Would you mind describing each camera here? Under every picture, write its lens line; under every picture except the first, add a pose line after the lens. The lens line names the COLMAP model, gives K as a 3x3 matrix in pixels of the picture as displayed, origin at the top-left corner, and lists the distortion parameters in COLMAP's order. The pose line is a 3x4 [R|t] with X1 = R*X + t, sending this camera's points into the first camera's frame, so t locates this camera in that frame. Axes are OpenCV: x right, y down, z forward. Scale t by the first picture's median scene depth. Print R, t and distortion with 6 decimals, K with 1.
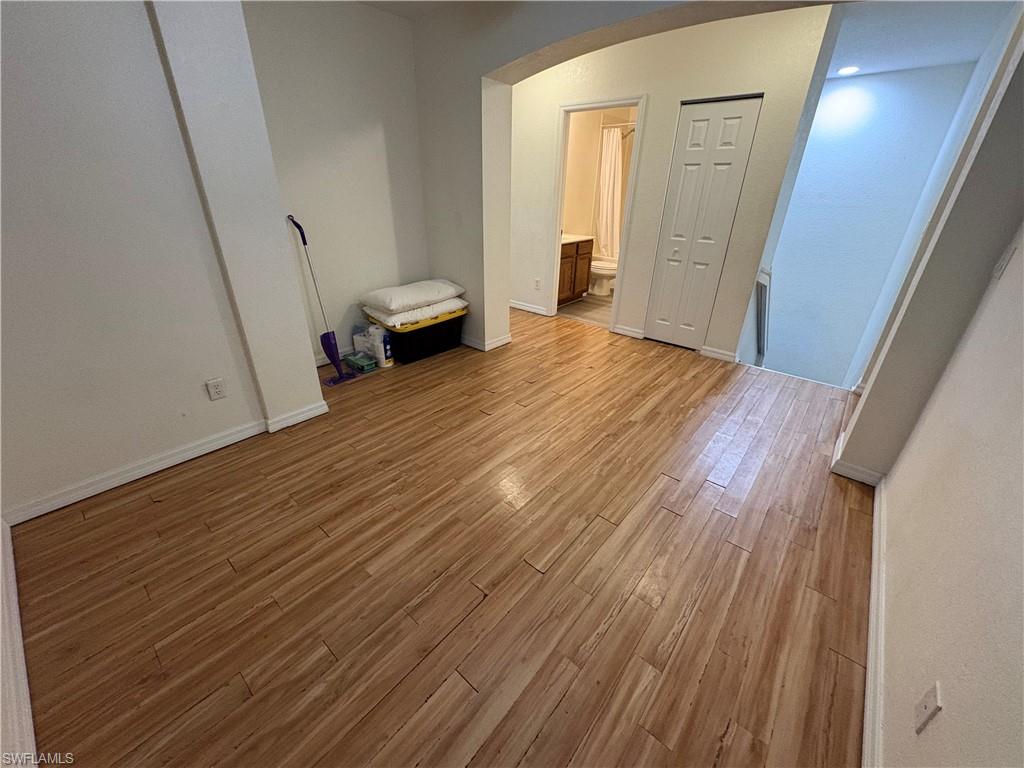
lens RADIAL K [[407.6, 0, 512.7], [0, 407.6, 383.2], [0, 0, 1]] dist [-0.000060, 0.000207]
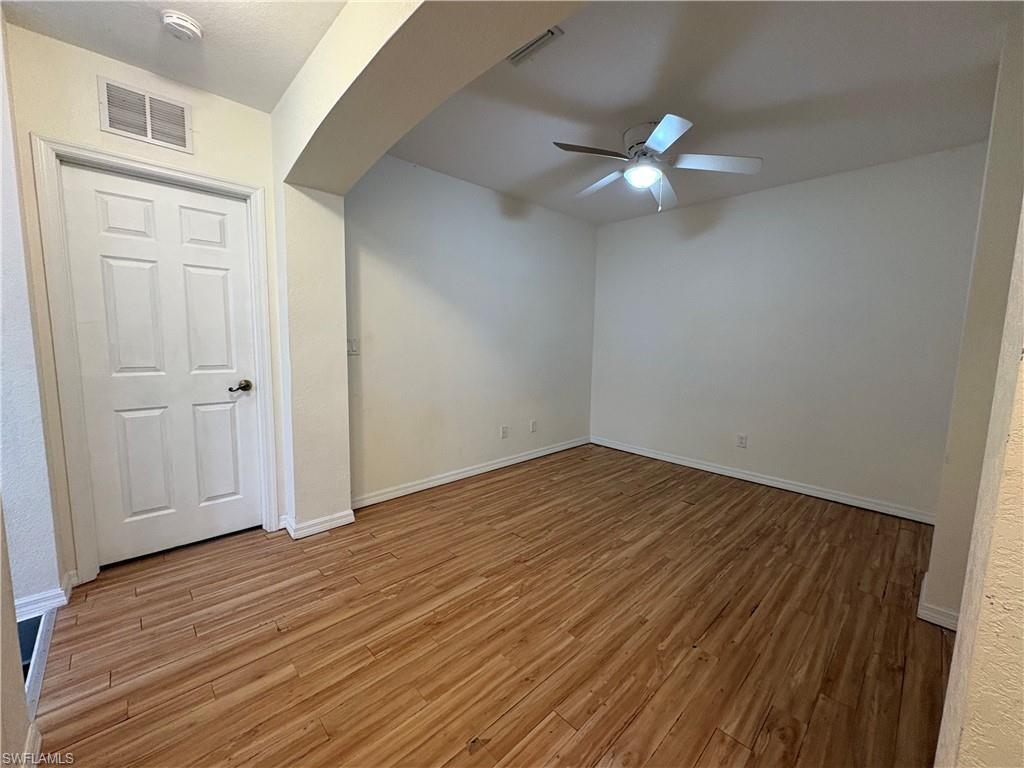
lens RADIAL K [[407.6, 0, 512.7], [0, 407.6, 383.2], [0, 0, 1]] dist [-0.000060, 0.000207]
pose [[-0.993603, -0.050383, 0.101065, 0.186975], [0.011451, 0.845396, 0.534017, -0.672979], [-0.112345, 0.531759, -0.839411, 1.521679]]
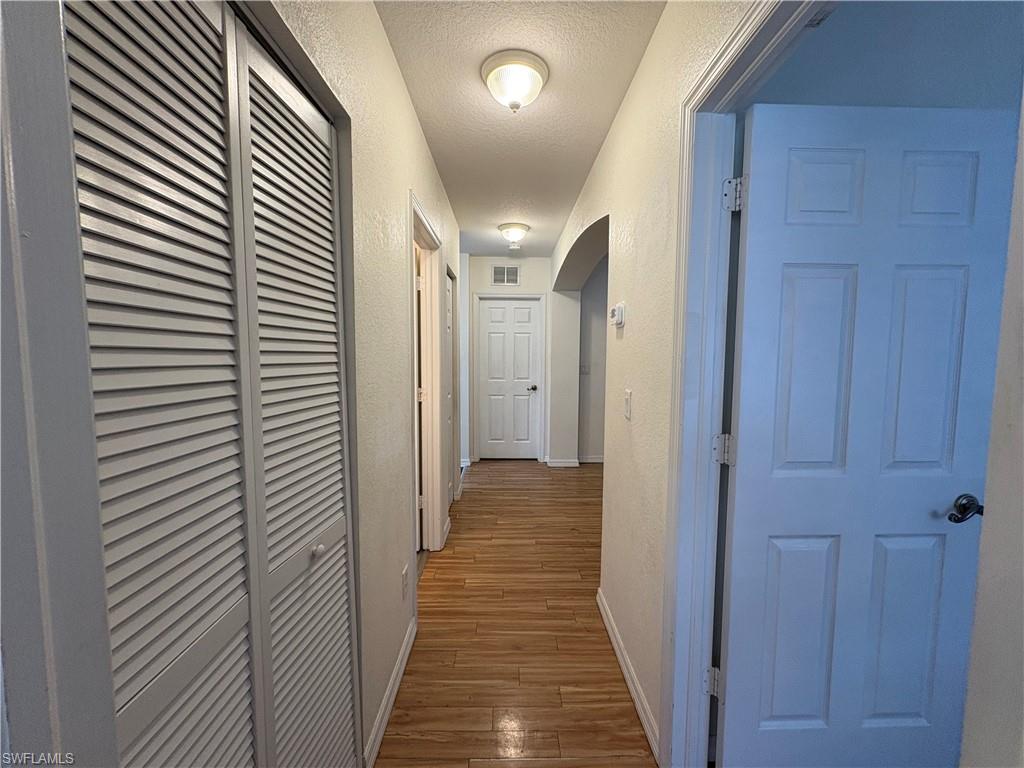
lens RADIAL K [[407.6, 0, 512.7], [0, 407.6, 383.2], [0, 0, 1]] dist [-0.000060, 0.000207]
pose [[-0.657160, -0.080554, 0.749435, -0.503683], [0.312751, 0.875504, 0.368348, -0.944502], [-0.685805, 0.476449, -0.550152, 1.939068]]
